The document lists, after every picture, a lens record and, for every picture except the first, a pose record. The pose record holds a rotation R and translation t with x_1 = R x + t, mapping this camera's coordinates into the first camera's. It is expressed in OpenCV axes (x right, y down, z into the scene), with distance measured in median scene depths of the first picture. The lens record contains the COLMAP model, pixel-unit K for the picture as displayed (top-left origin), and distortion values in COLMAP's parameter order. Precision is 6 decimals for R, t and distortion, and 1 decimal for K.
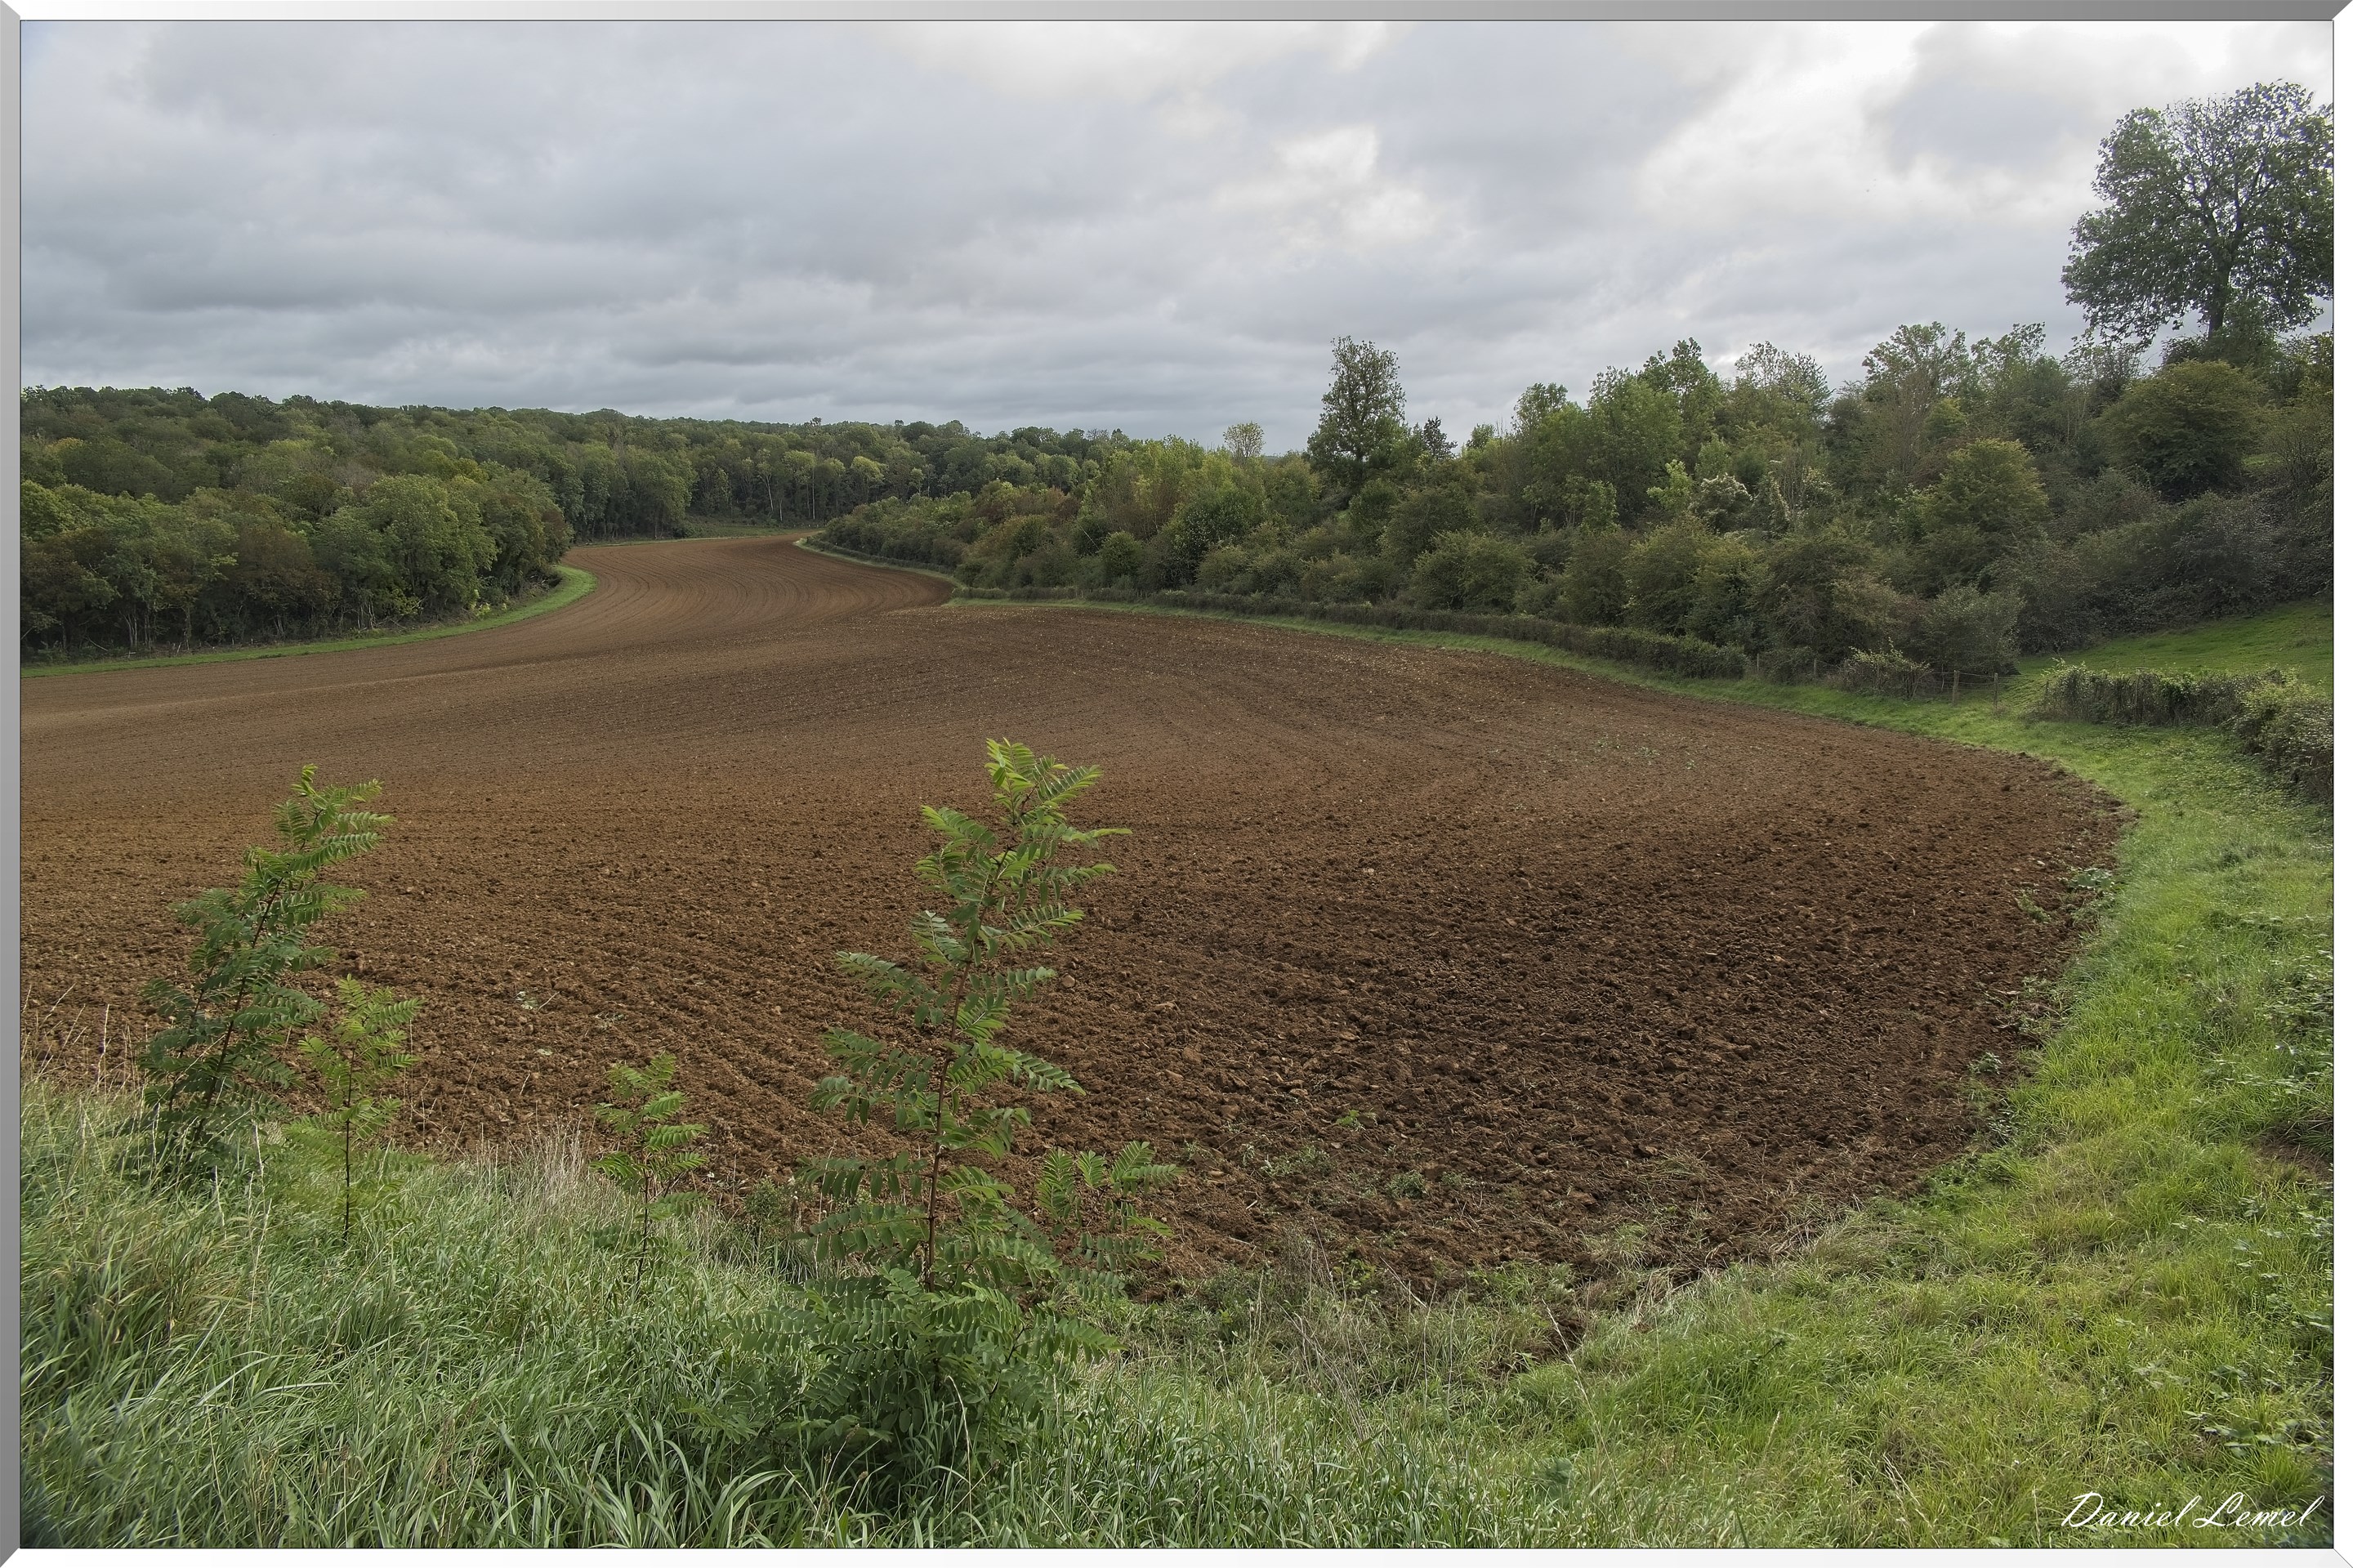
lens RADIAL K [[1549.1, 0, 1176.5], [0, 1549.1, 784.0], [0, 0, 1]] dist [-0.007732, -0.005599]
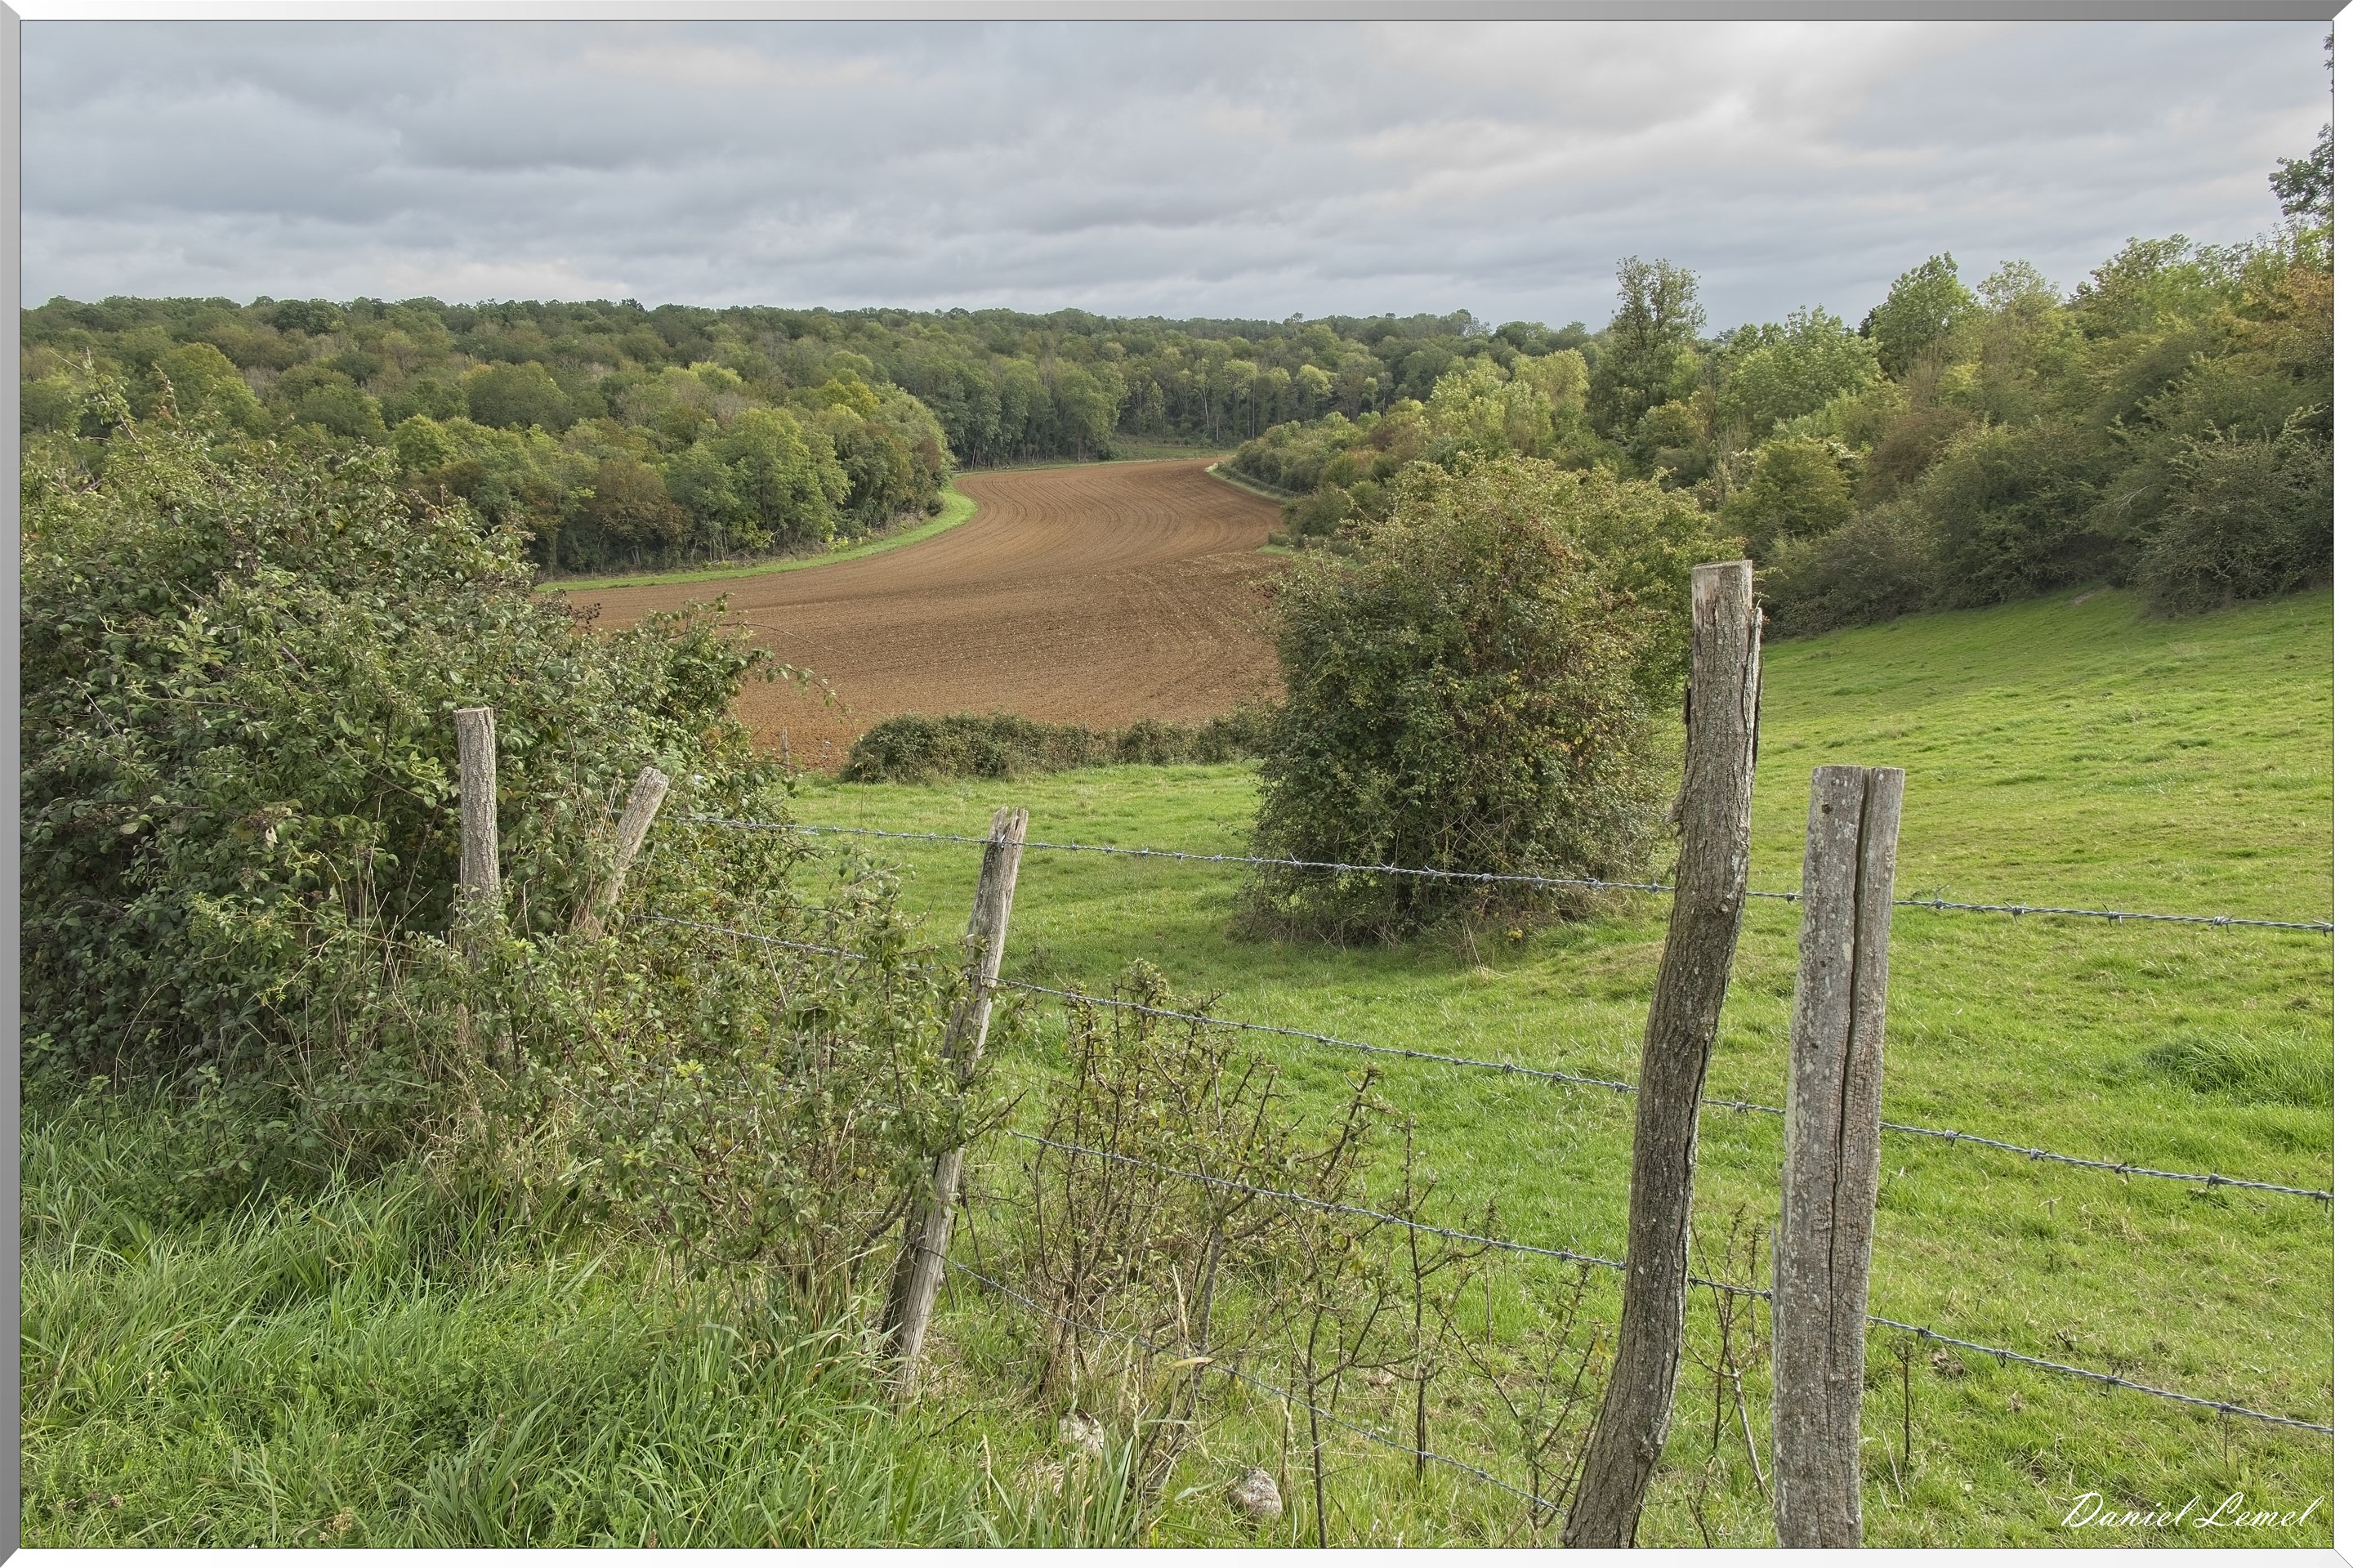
lens RADIAL K [[1870.3, 0, 1176.5], [0, 1870.3, 784.0], [0, 0, 1]] dist [0.163366, 0.002163]
pose [[0.949875, 0.052672, -0.308161, 0.134833], [-0.046395, 0.998540, 0.027664, -0.001049], [0.309168, -0.011980, 0.950932, -0.087275]]
